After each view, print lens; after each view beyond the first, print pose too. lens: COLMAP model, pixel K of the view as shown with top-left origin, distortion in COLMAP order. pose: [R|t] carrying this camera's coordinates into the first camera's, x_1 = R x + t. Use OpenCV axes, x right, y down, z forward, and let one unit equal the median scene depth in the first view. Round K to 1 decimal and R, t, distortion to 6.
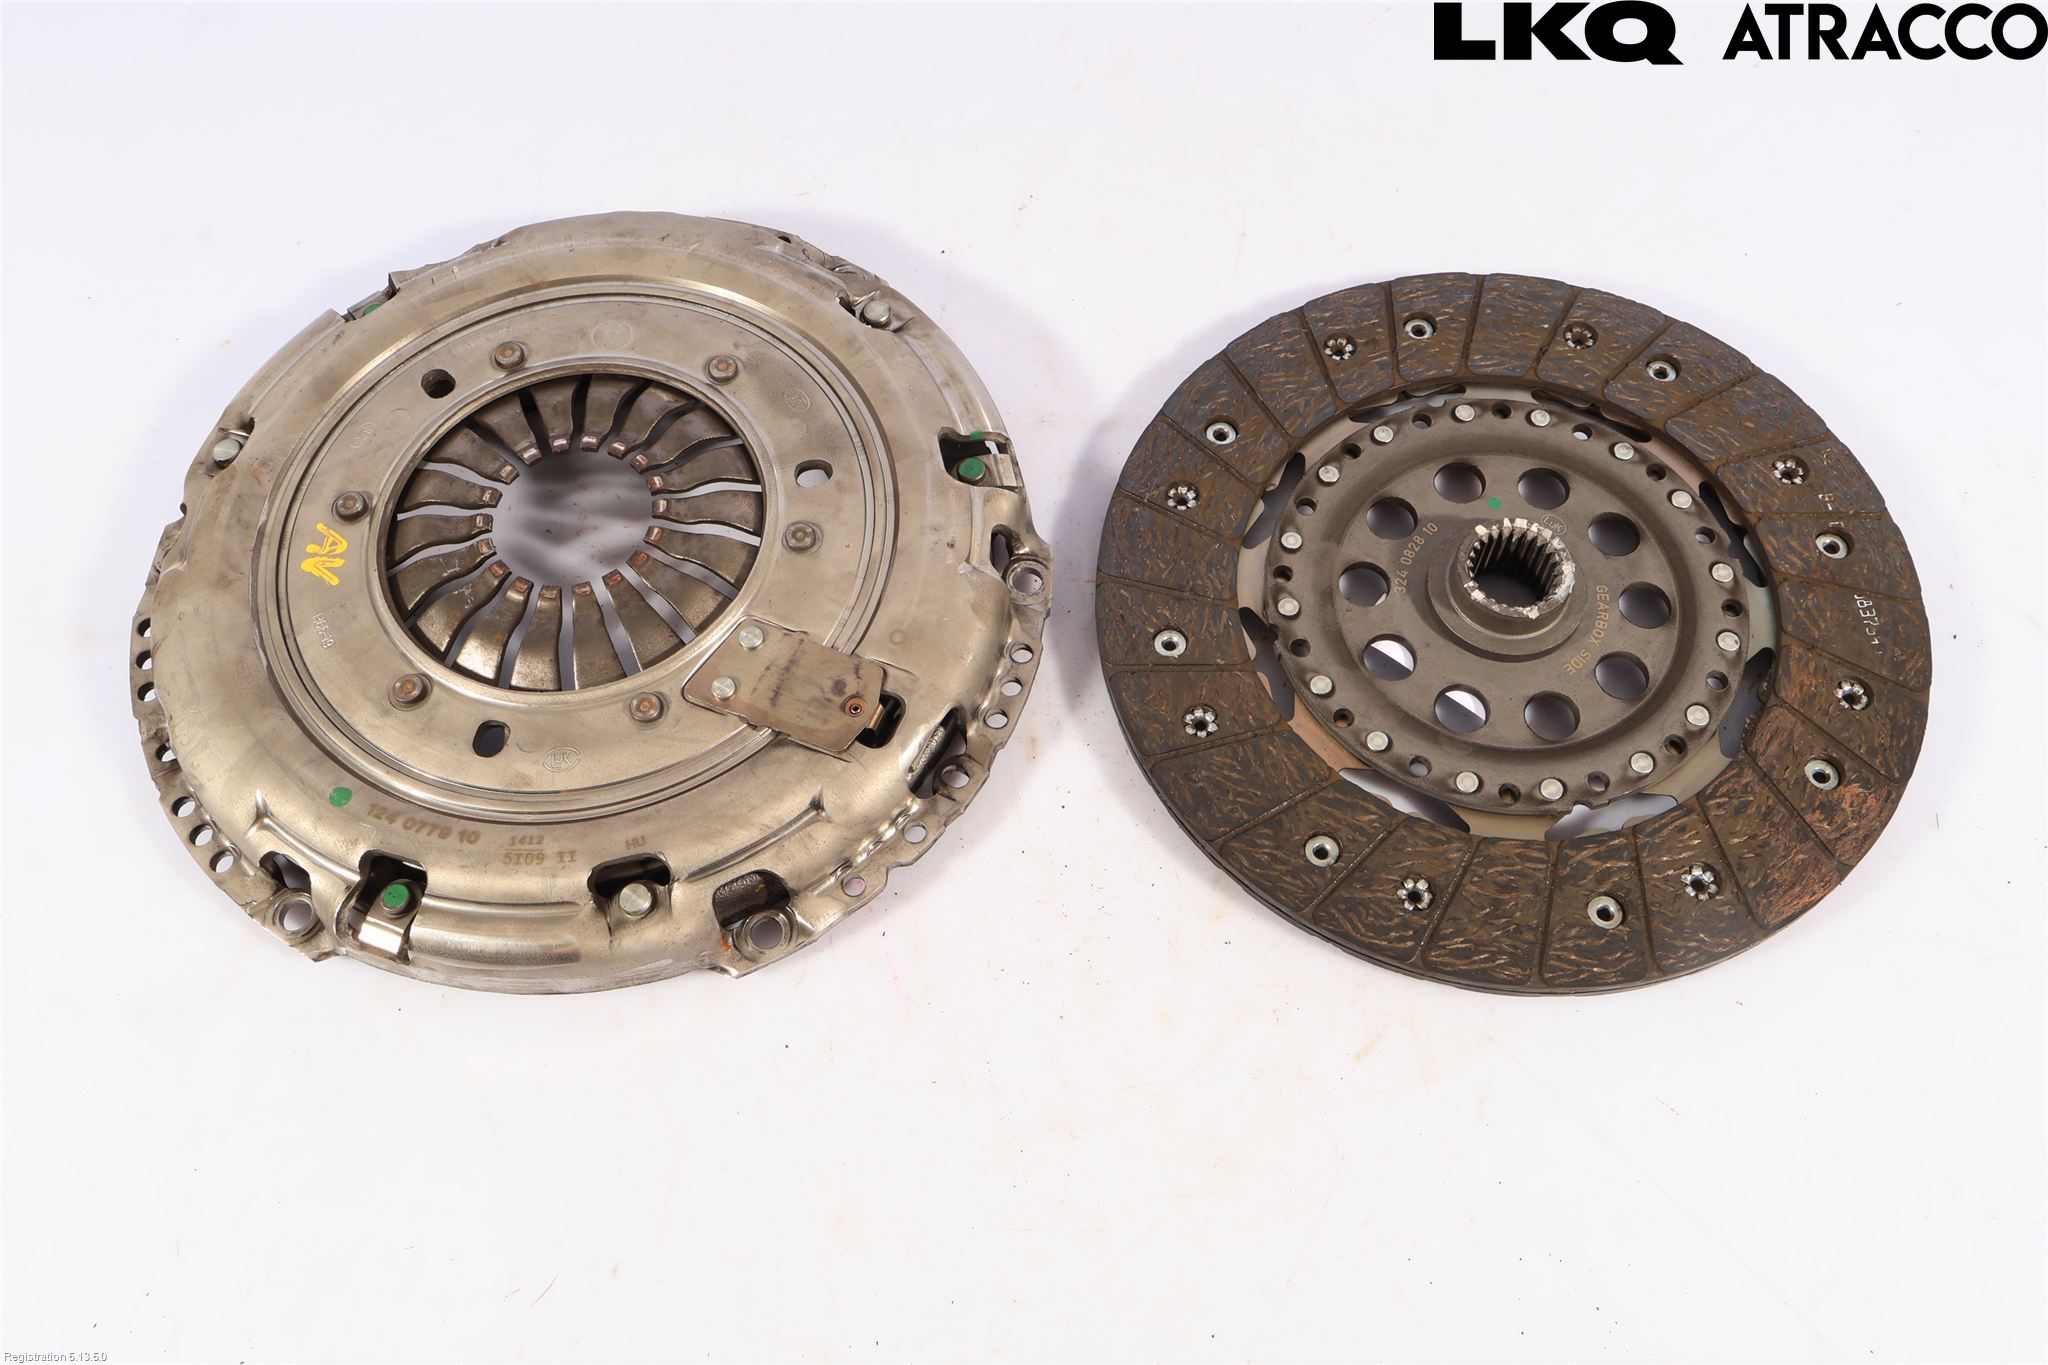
lens RADIAL K [[1692.5, 0, 1024.0], [0, 1692.5, 682.5], [0, 0, 1]] dist [-0.006614, 0.002947]
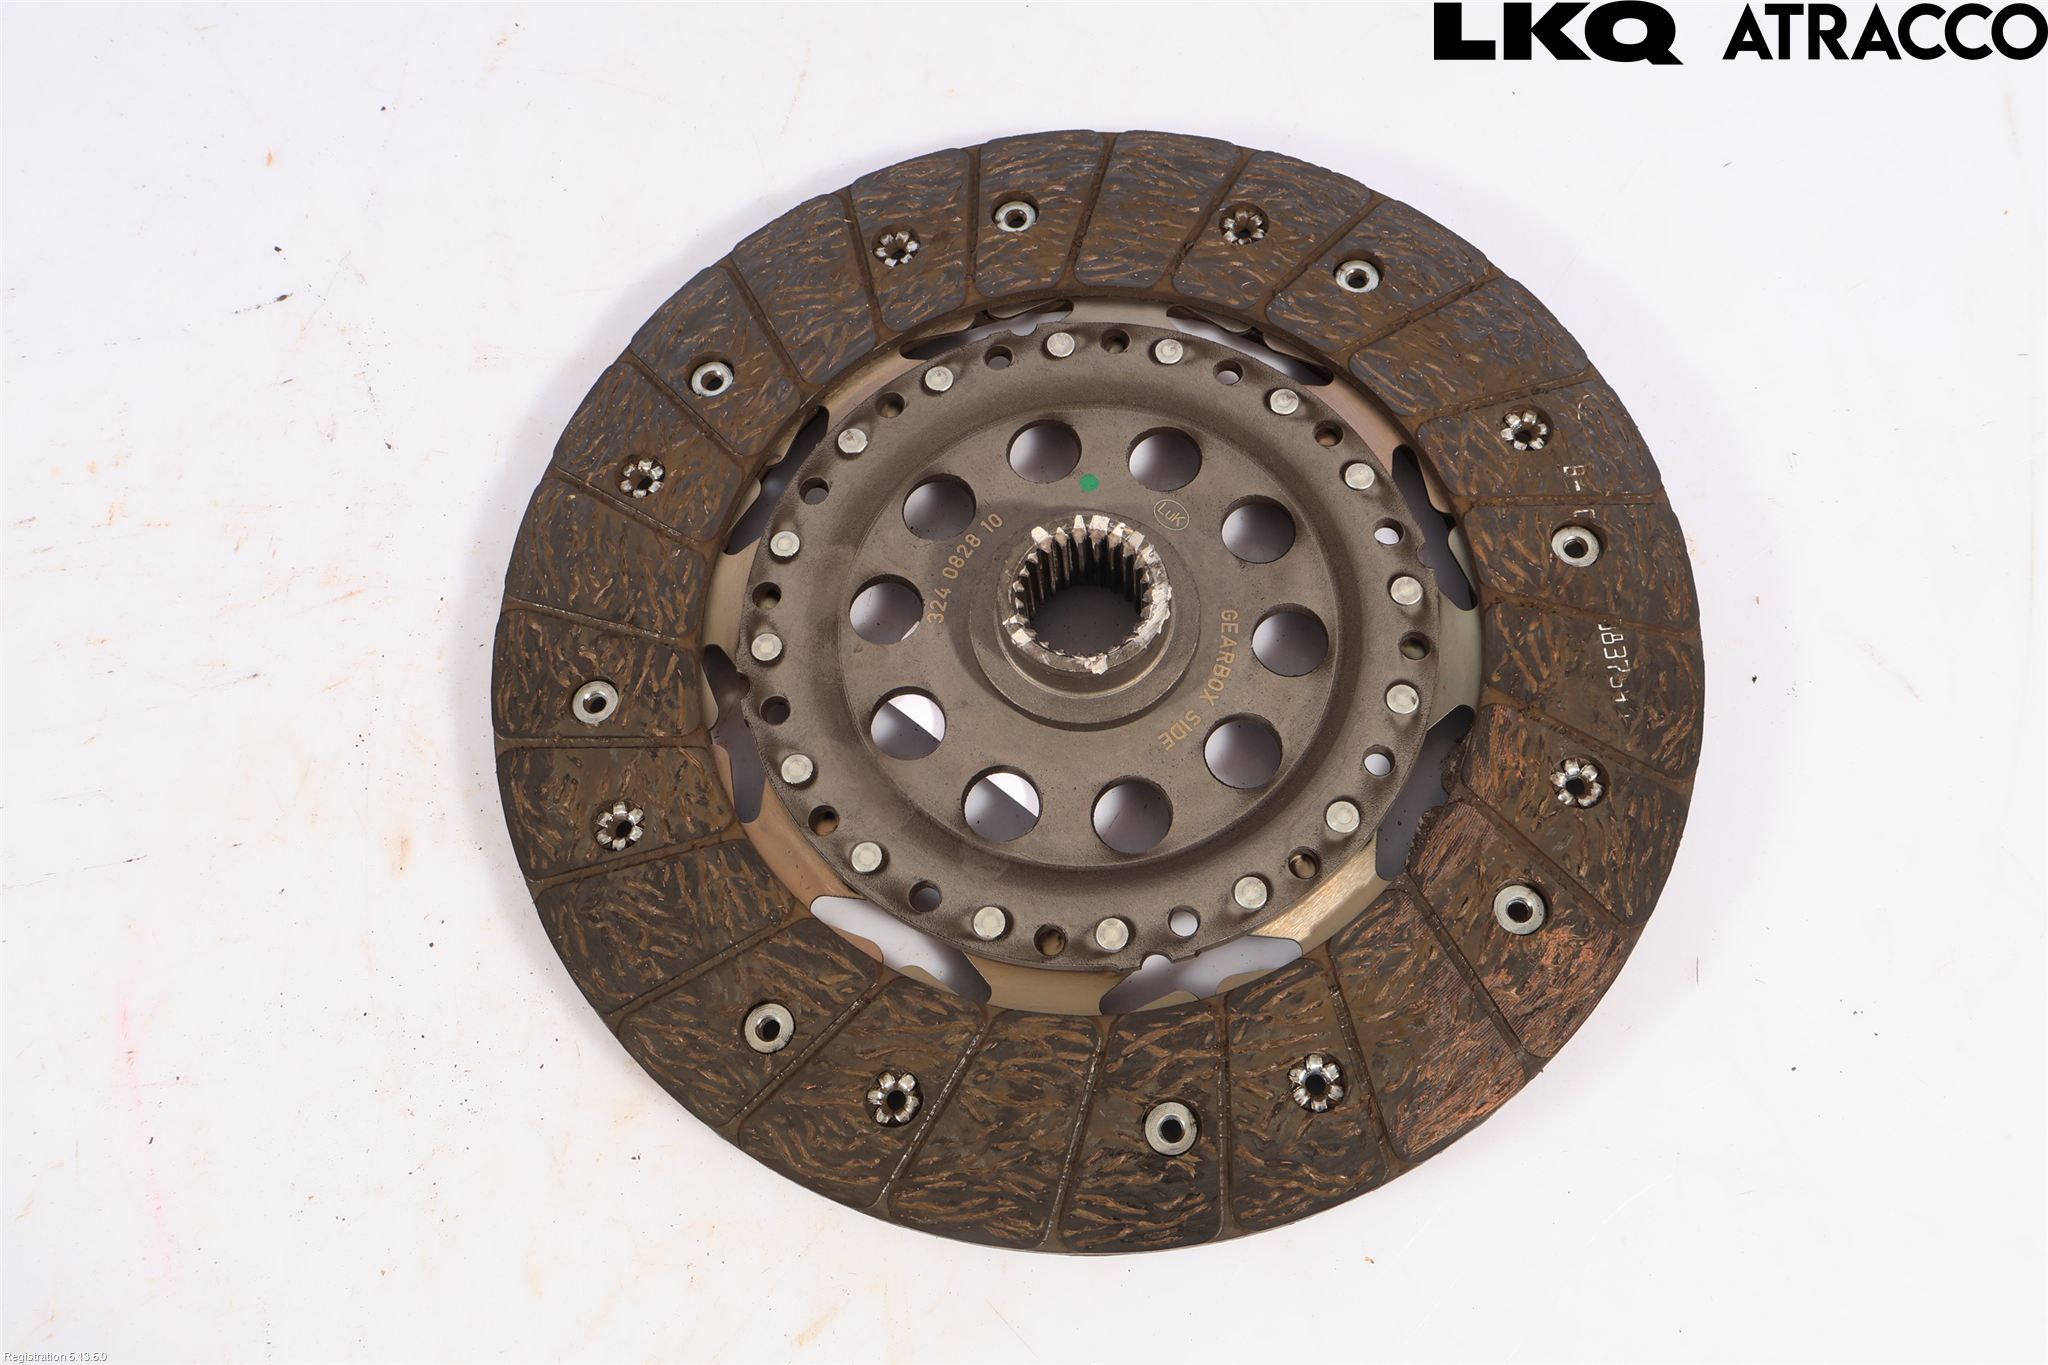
lens RADIAL K [[1692.5, 0, 1024.0], [0, 1692.5, 682.5], [0, 0, 1]] dist [-0.006614, 0.002947]
pose [[0.999642, -0.008107, -0.025512, 0.305807], [0.010789, 0.994218, 0.106836, -0.112804], [0.024499, -0.107073, 0.993949, 0.353158]]
